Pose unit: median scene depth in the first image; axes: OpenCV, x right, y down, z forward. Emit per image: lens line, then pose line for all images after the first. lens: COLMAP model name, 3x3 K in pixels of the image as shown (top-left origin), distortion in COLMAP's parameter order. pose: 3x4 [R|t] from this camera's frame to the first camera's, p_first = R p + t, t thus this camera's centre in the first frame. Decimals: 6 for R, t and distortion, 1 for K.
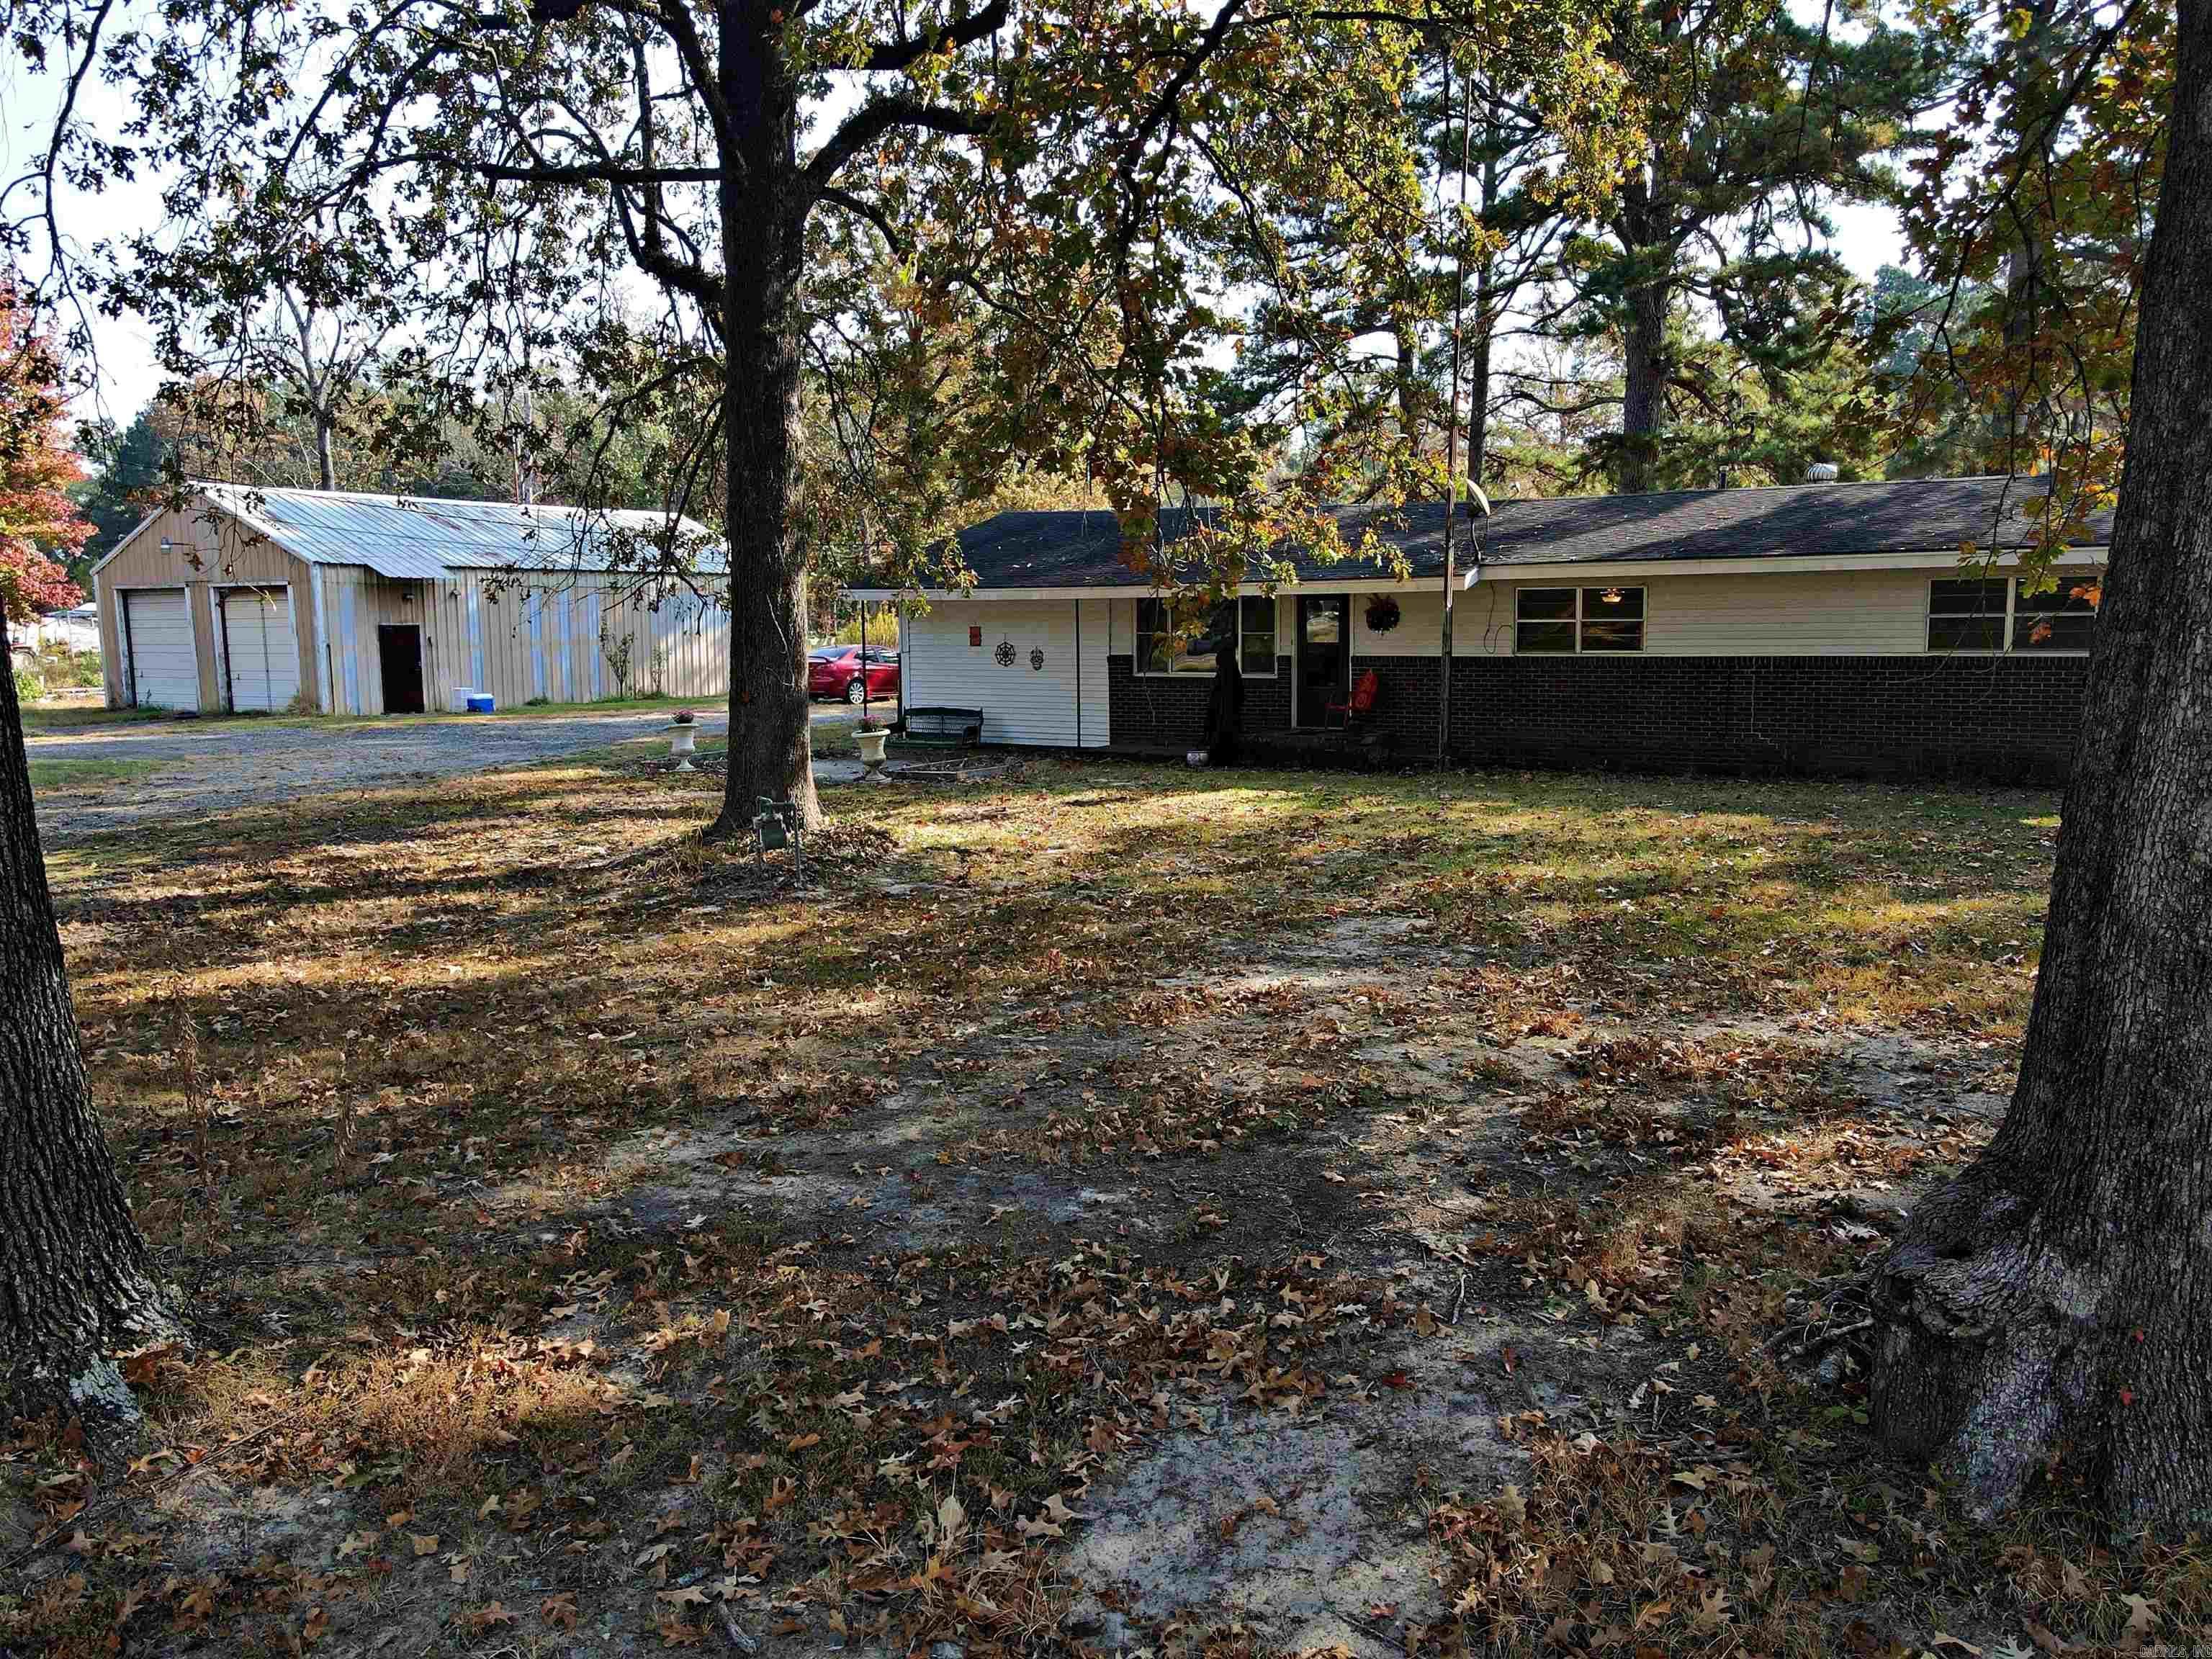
lens RADIAL K [[1620.1, 0, 1094.8], [0, 1620.1, 814.4], [0, 0, 1]] dist [-0.002191, 0.036894]
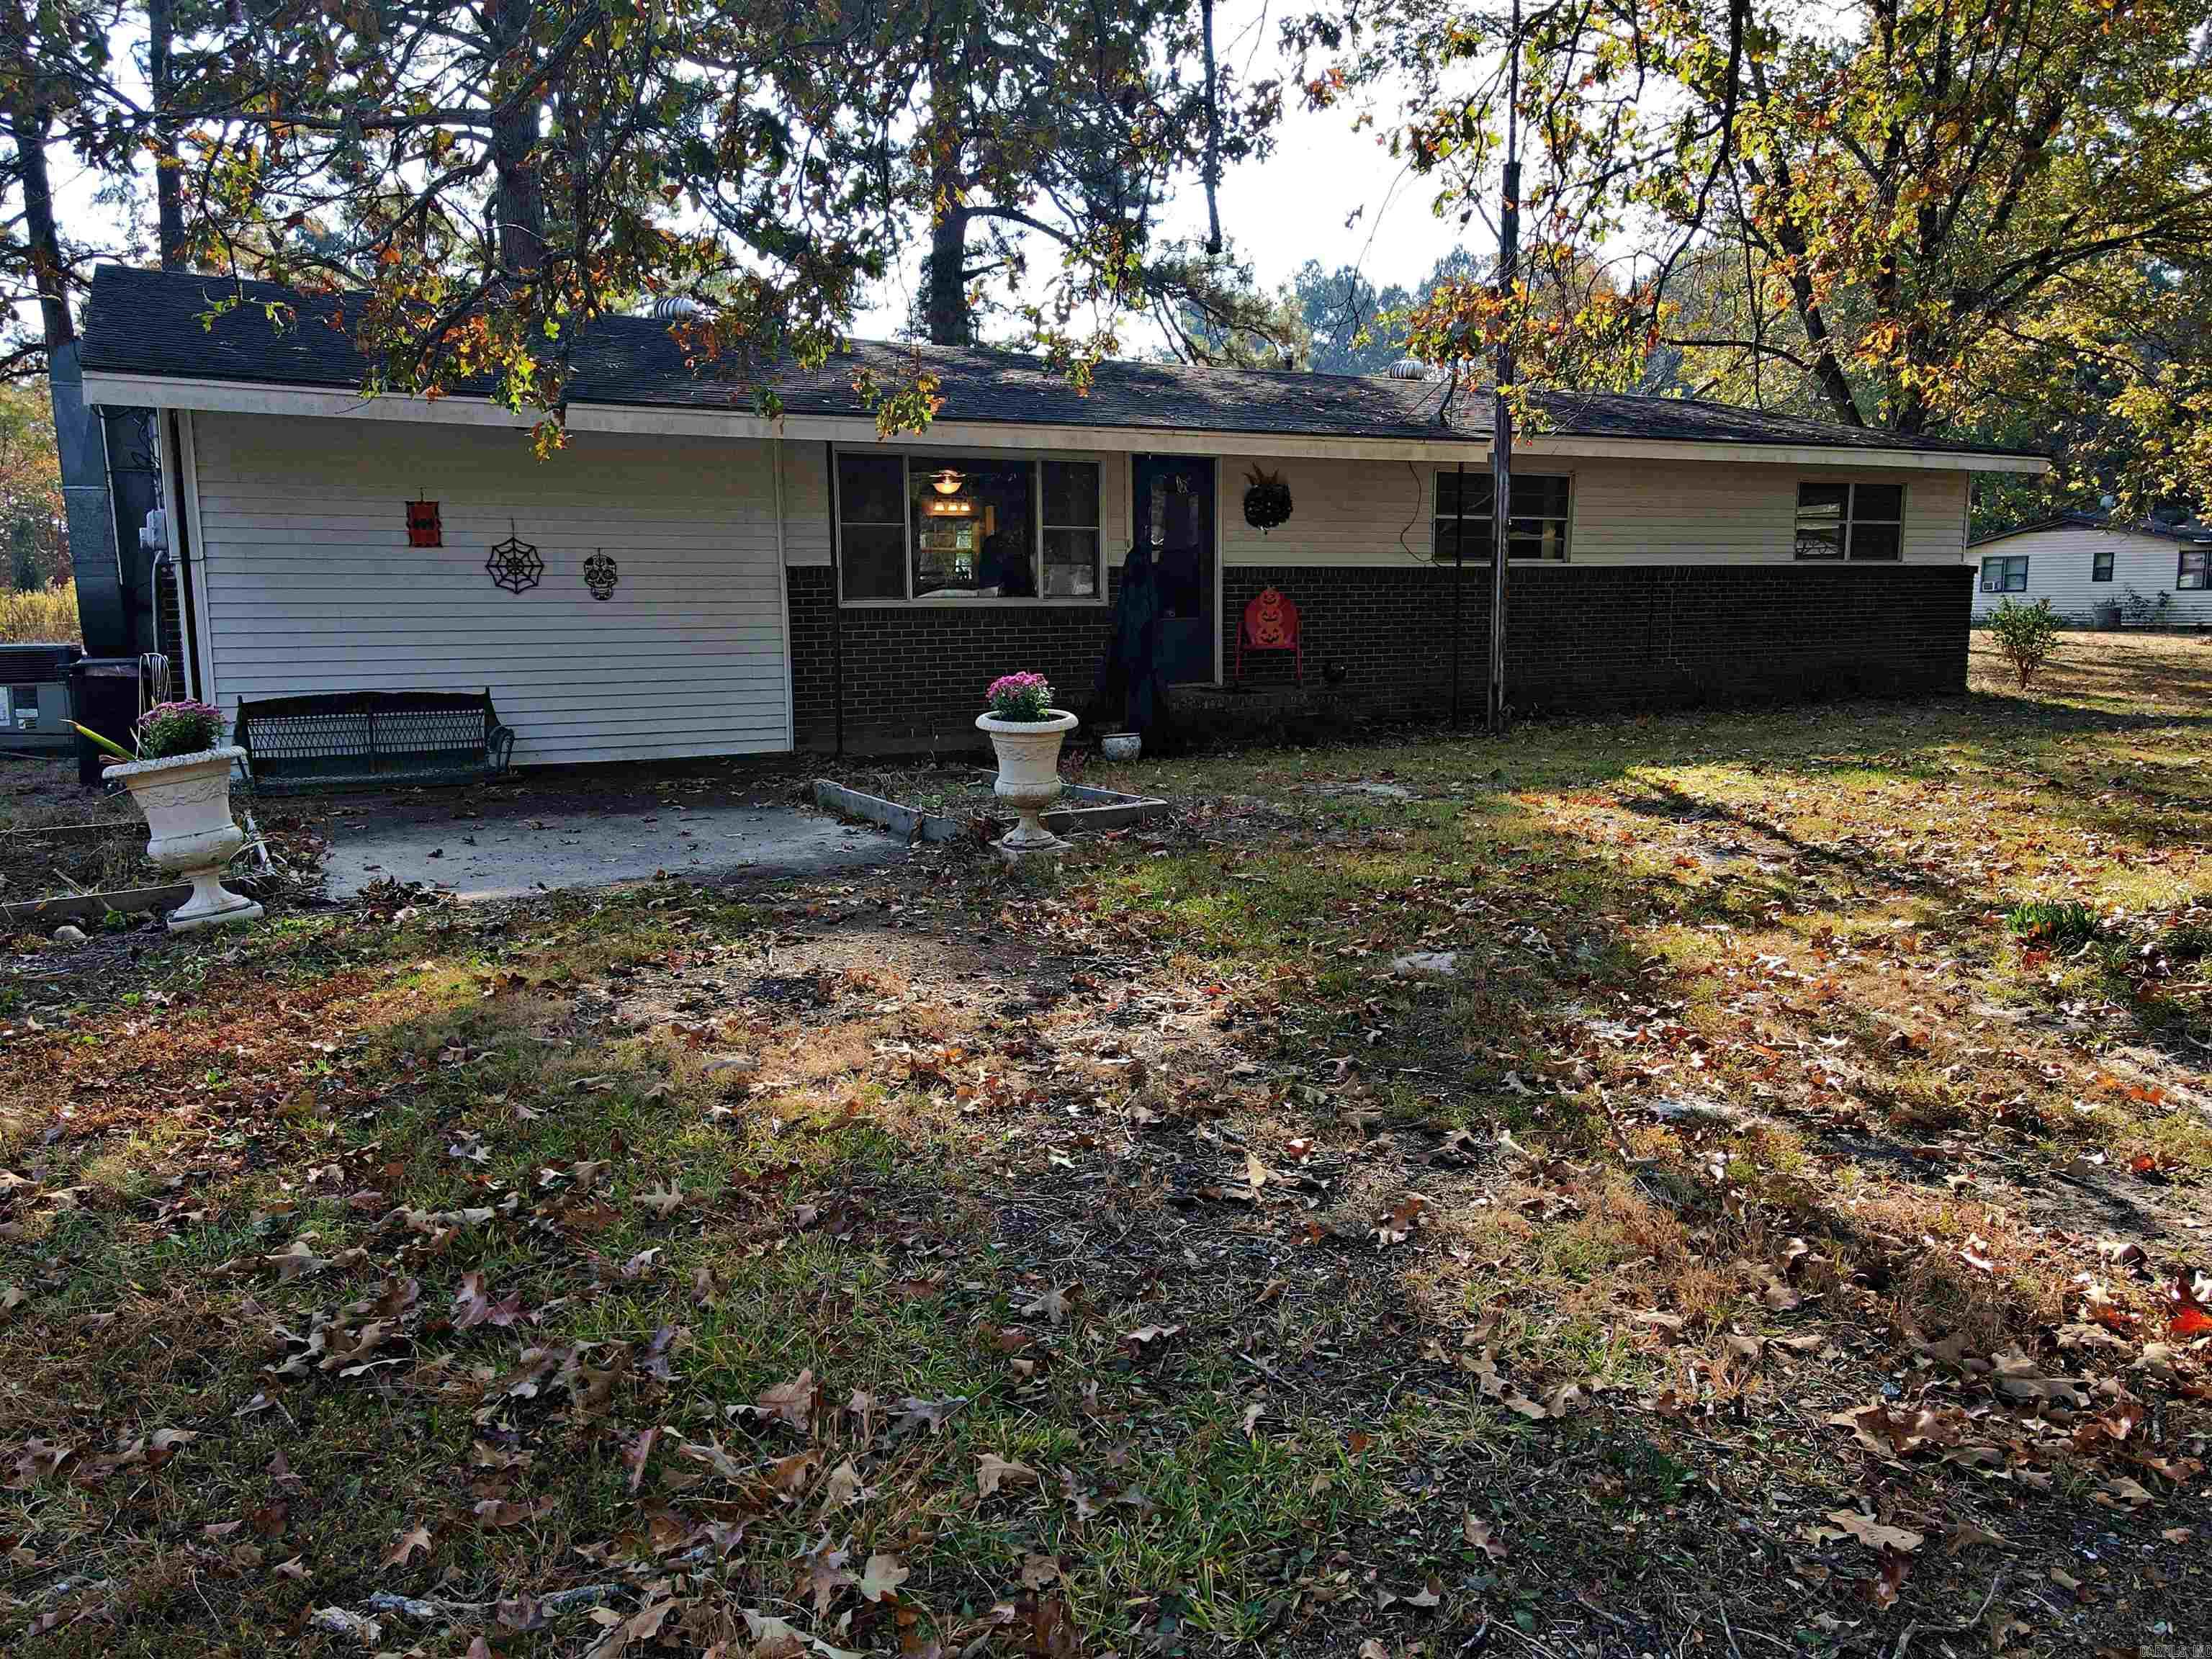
lens RADIAL K [[1620.1, 0, 1094.2], [0, 1620.1, 833.0], [0, 0, 1]] dist [-0.002191, 0.036894]
pose [[0.518814, -0.109561, 0.847838, -0.428988], [0.113835, 0.991776, 0.058503, -0.040861], [-0.847275, 0.066161, 0.527018, 0.762746]]
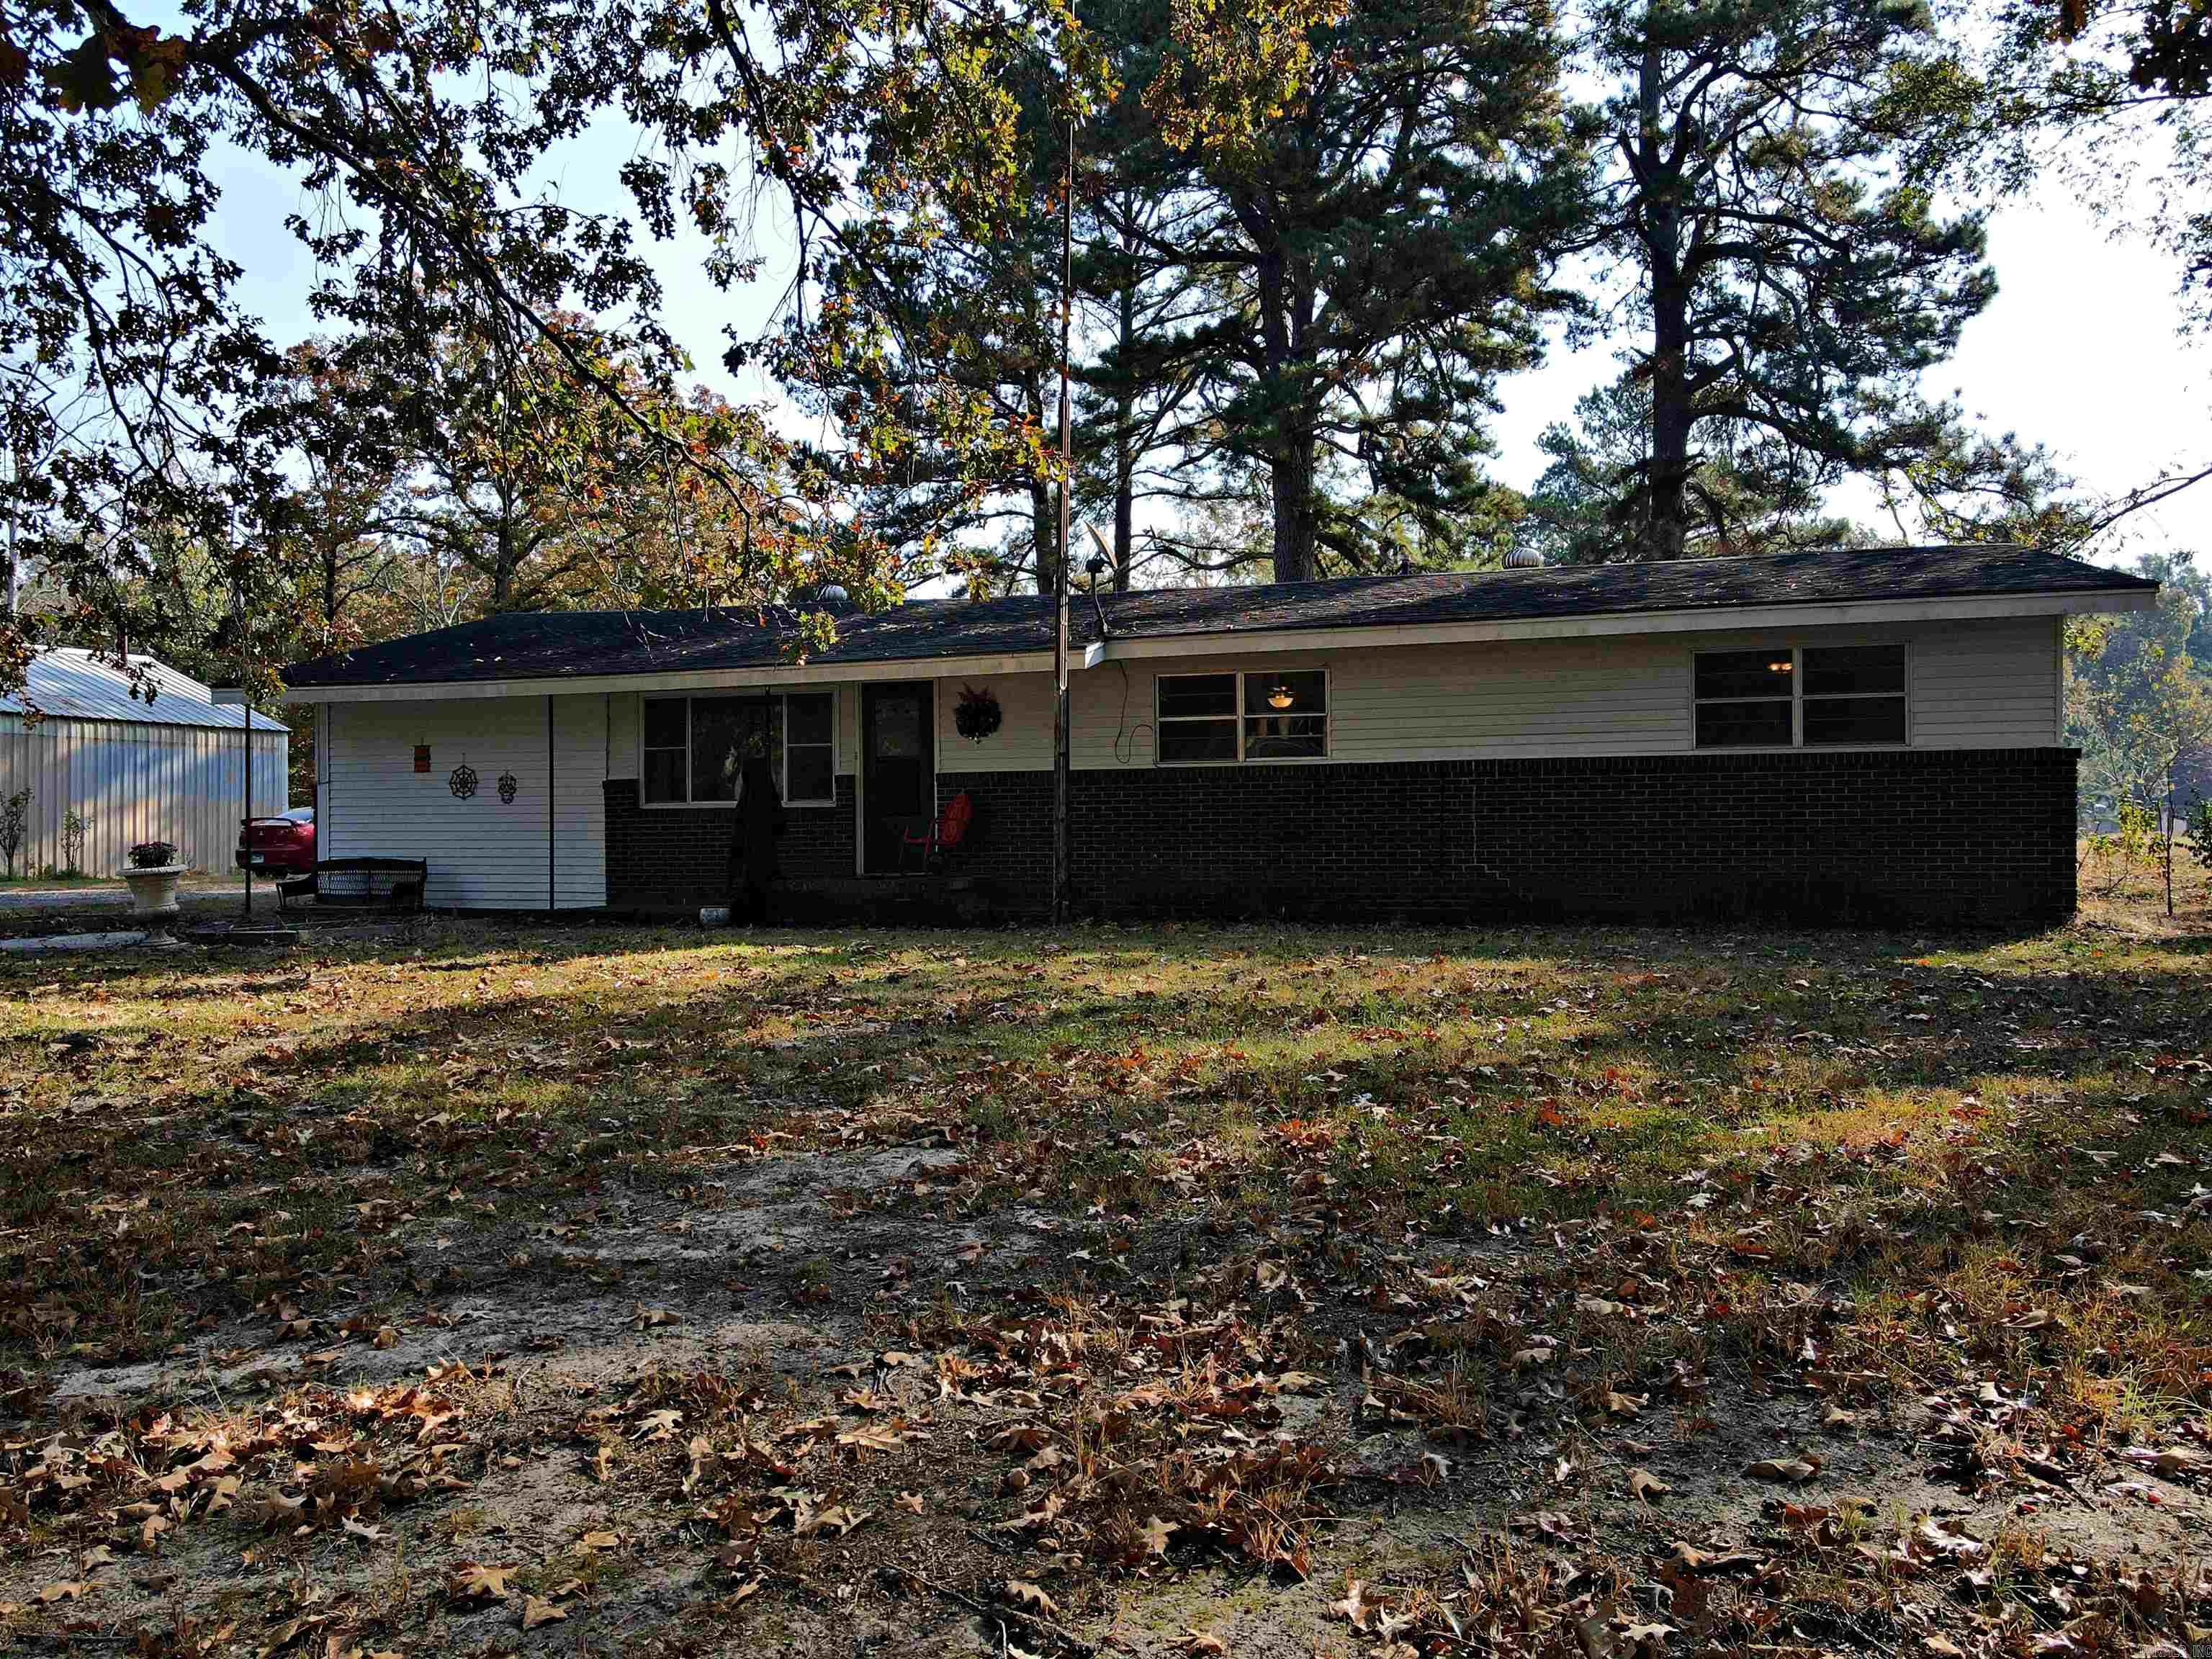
lens RADIAL K [[1620.1, 0, 1096.9], [0, 1620.1, 821.0], [0, 0, 1]] dist [-0.002191, 0.036894]
pose [[0.978779, 0.005275, 0.204850, 0.085316], [0.021663, 0.991404, -0.129034, 0.018637], [-0.203770, 0.130733, 0.970251, 0.307455]]
